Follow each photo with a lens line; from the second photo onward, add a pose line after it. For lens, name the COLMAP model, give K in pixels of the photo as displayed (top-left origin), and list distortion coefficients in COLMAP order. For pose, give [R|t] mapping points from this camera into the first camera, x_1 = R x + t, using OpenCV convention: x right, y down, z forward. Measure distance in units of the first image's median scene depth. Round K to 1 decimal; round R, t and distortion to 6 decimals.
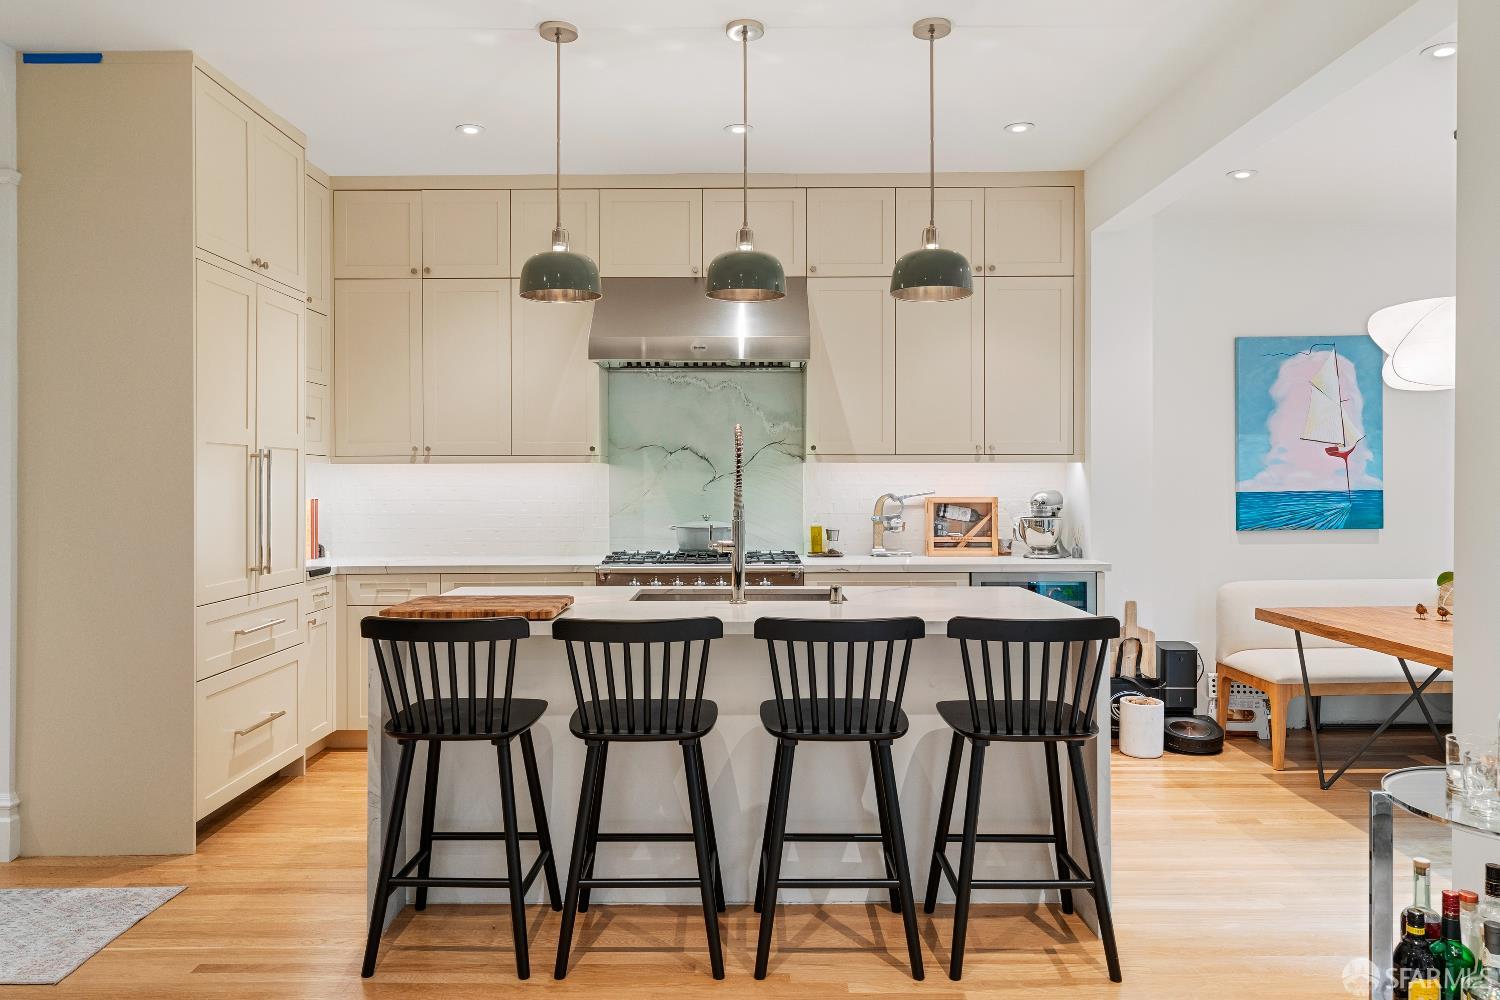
lens RADIAL K [[1005.5, 0, 730.8], [0, 1005.5, 475.2], [0, 0, 1]] dist [-0.004813, -0.002695]
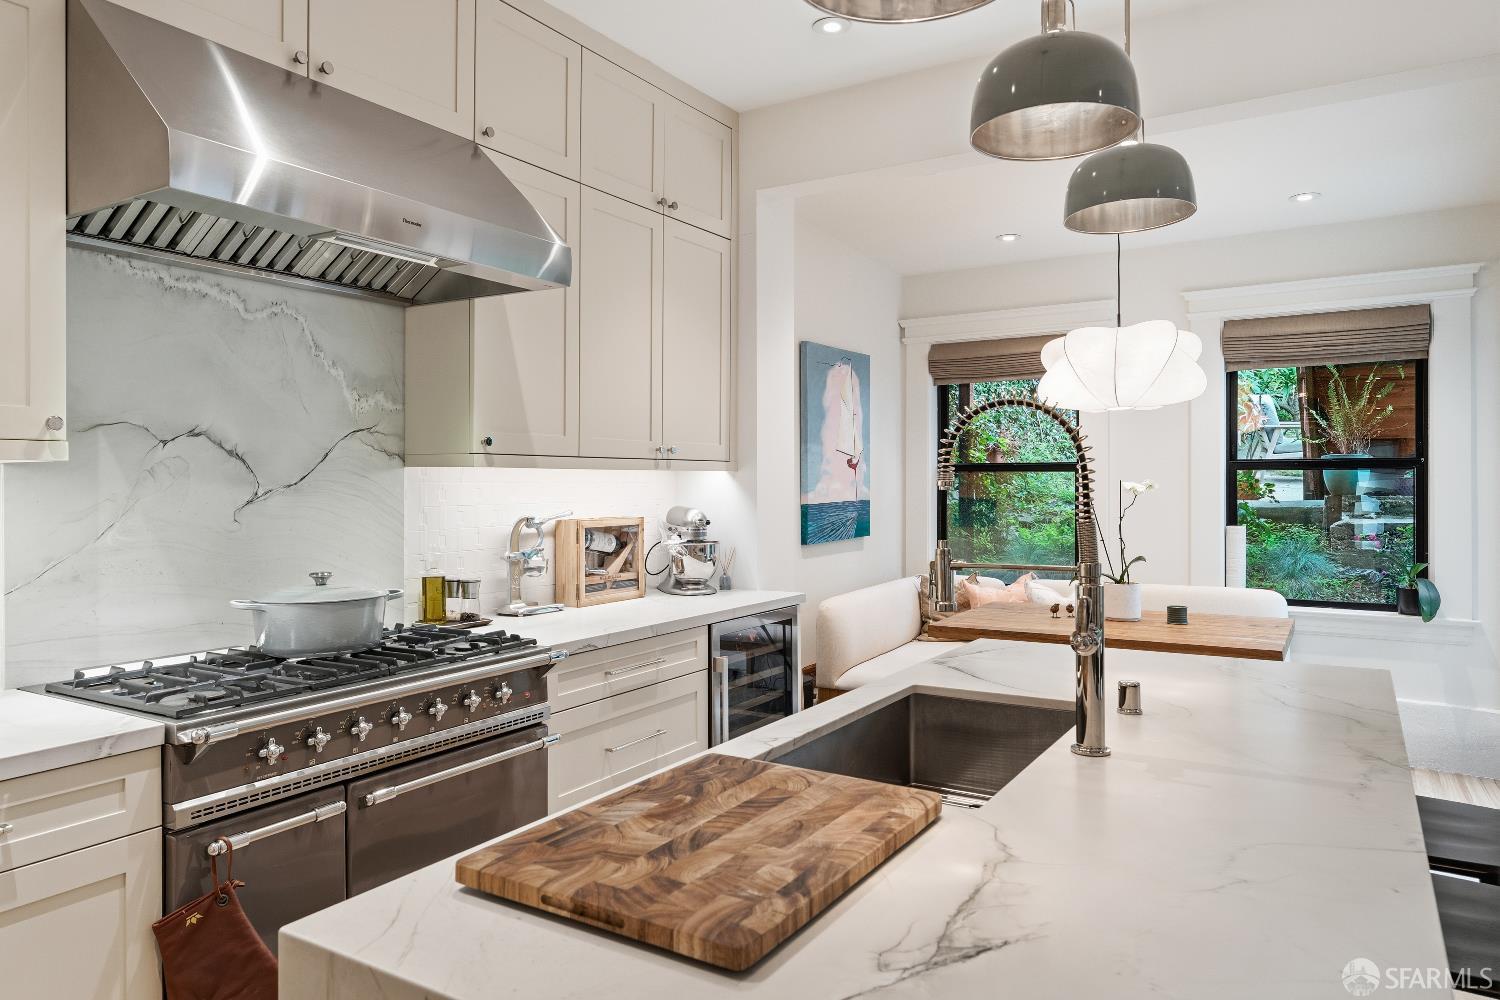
lens RADIAL K [[978.0, 0, 746.9], [0, 978.0, 479.2], [0, 0, 1]] dist [0.004094, -0.004710]
pose [[0.519596, 0.003062, 0.854407, -0.314176], [0.001336, 0.999989, -0.004396, -0.002774], [-0.854411, 0.003426, 0.519587, 0.567986]]
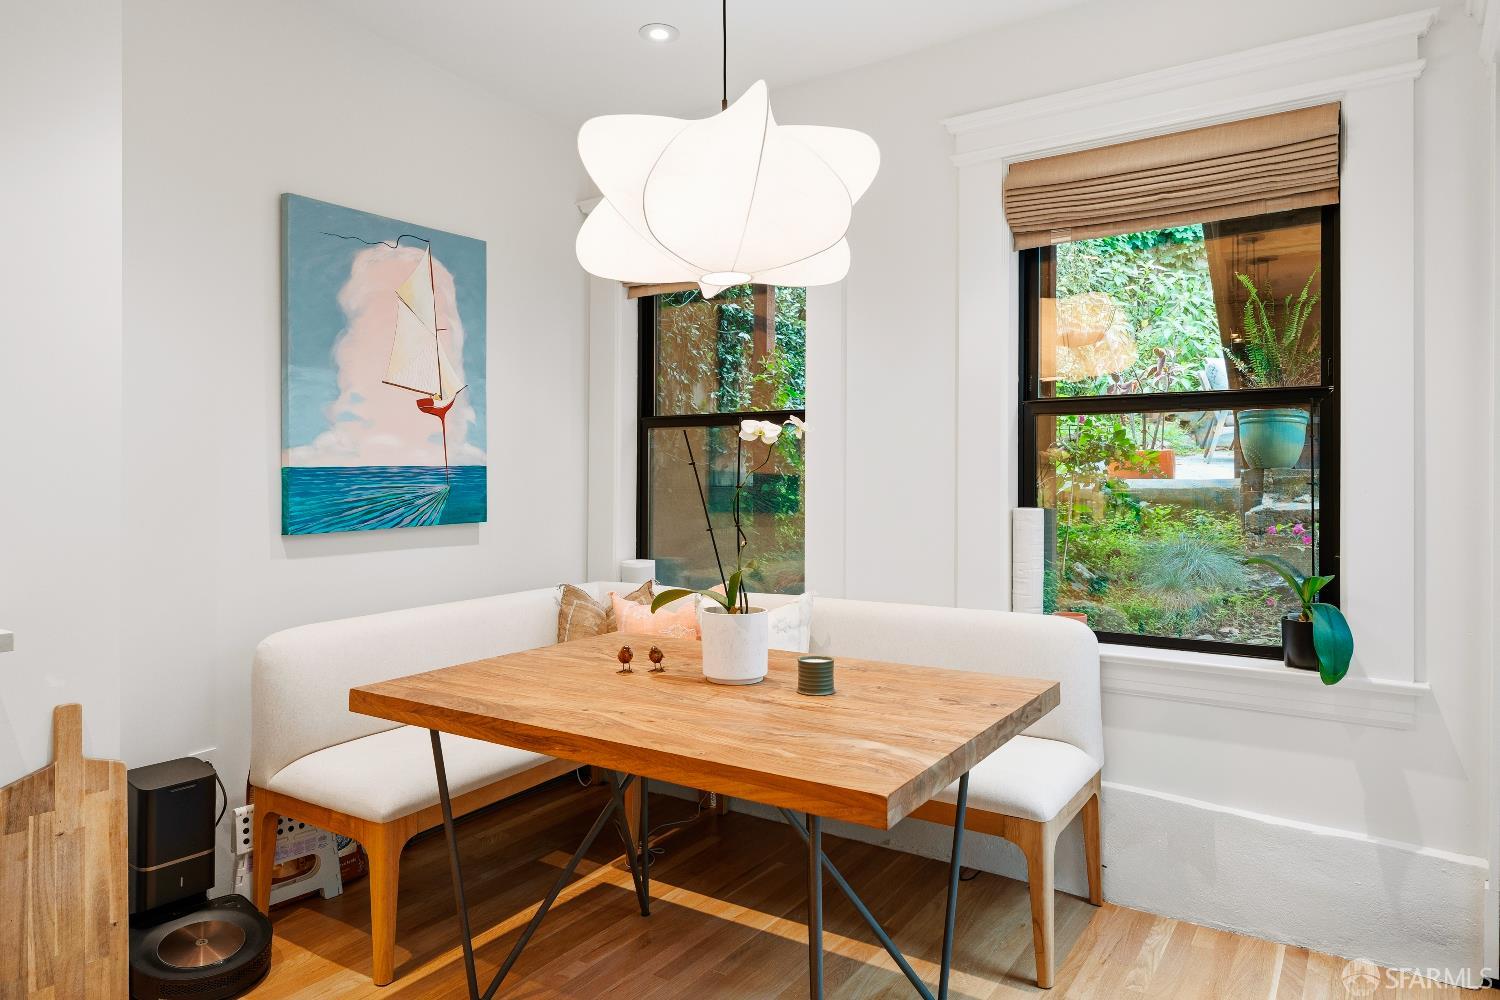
lens RADIAL K [[957.6, 0, 747.8], [0, 957.6, 472.4], [0, 0, 1]] dist [-0.001725, 0.004748]
pose [[0.545368, 0.005098, 0.838181, 0.195741], [-0.002304, 0.999987, -0.004583, 0.021710], [-0.838193, 0.000568, 0.545373, 0.489235]]
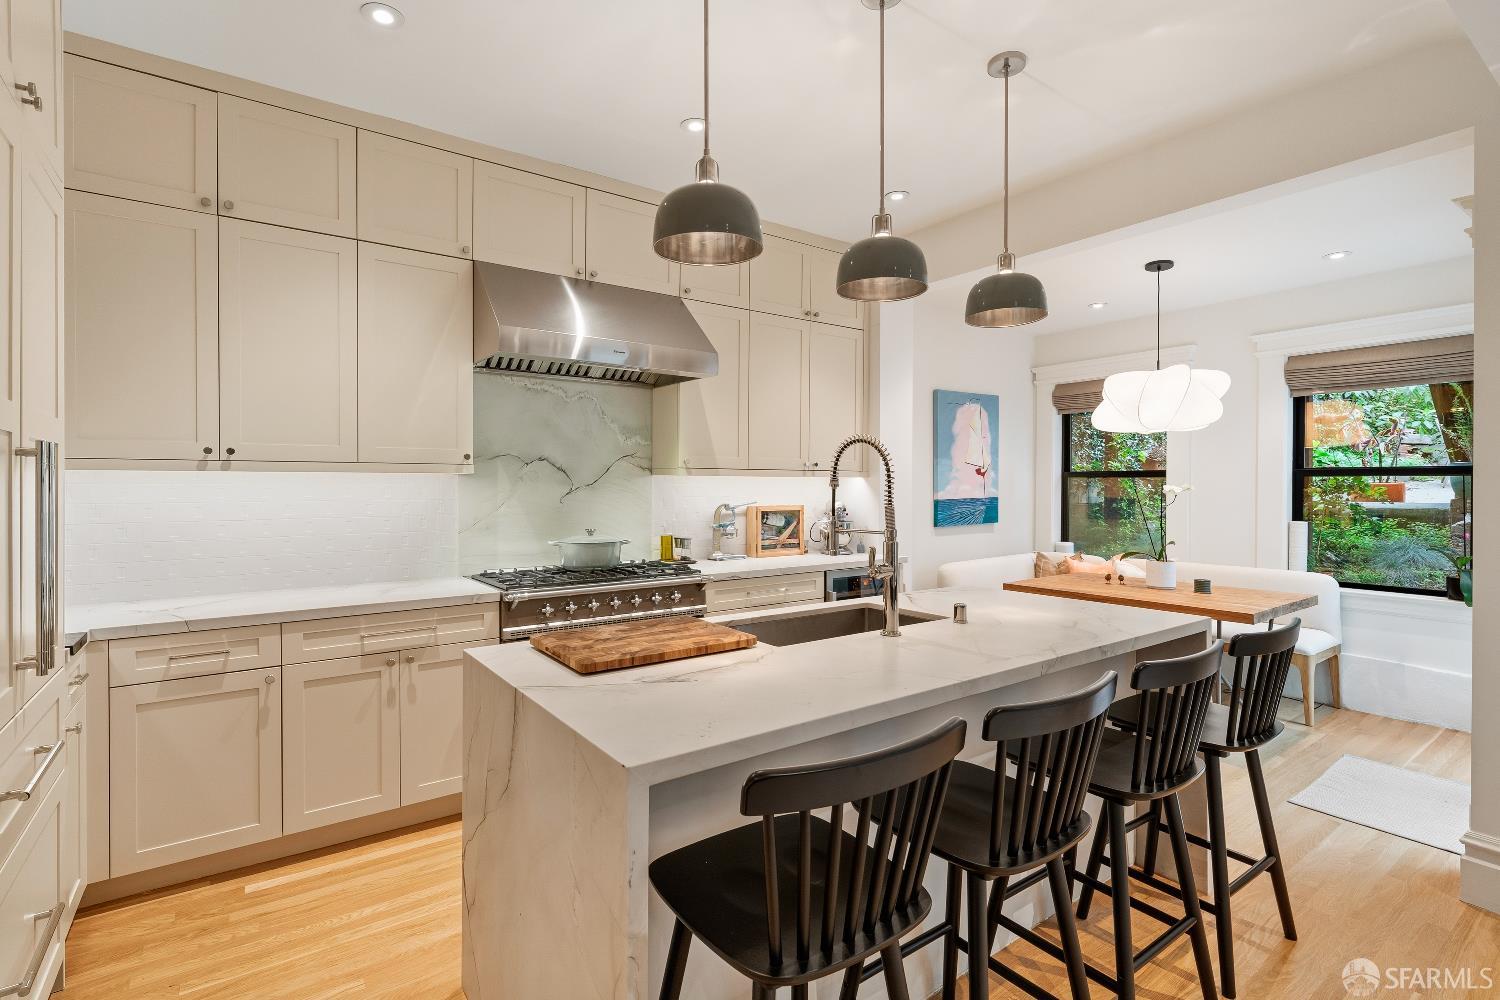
lens RADIAL K [[703.2, 0, 741.0], [0, 703.2, 486.9], [0, 0, 1]] dist [0.000926, -0.001117]
pose [[0.807885, 0.001037, 0.589339, -0.298251], [-0.003167, 0.999992, 0.002583, -0.002533], [-0.589331, -0.003953, 0.807882, 0.365370]]
